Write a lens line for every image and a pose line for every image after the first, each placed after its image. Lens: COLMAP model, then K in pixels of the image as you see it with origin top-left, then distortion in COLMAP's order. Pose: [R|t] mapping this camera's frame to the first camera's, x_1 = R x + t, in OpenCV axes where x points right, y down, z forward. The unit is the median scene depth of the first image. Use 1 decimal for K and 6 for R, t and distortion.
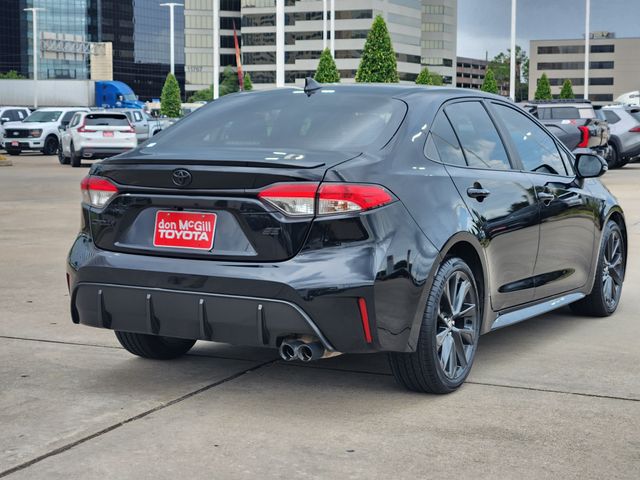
lens RADIAL K [[1170.0, 0, 318.8], [0, 1170.0, 239.2], [0, 0, 1]] dist [0.083188, 0.000000]
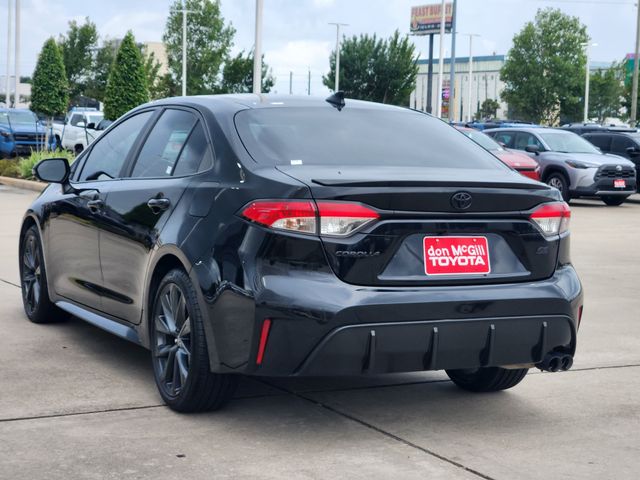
lens RADIAL K [[1218.8, 0, 320.4], [0, 1218.8, 240.8], [0, 0, 1]] dist [-0.010286, 0.000000]
pose [[0.522509, -0.054569, 0.850886, -1.019949], [0.046977, 0.998276, 0.035174, -0.060173], [-0.851339, 0.021594, 0.524171, 0.576826]]
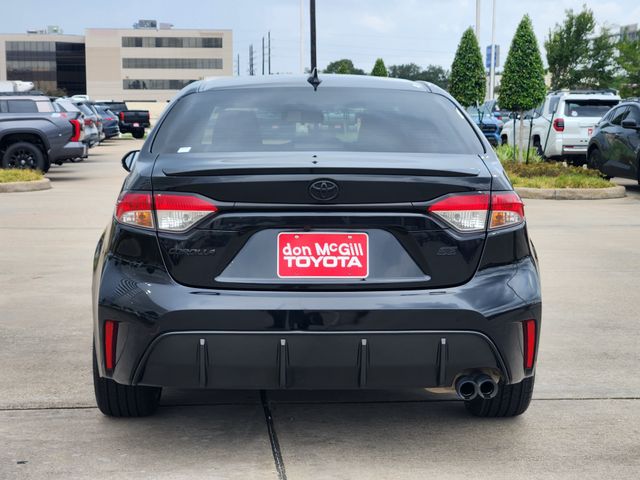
lens RADIAL K [[1218.8, 0, 320.4], [0, 1218.8, 240.1], [0, 0, 1]] dist [-0.010286, 0.000000]
pose [[0.842216, -0.052771, 0.536551, -0.569400], [0.050052, 0.998553, 0.019643, -0.035152], [-0.536812, 0.010312, 0.843639, 0.292461]]
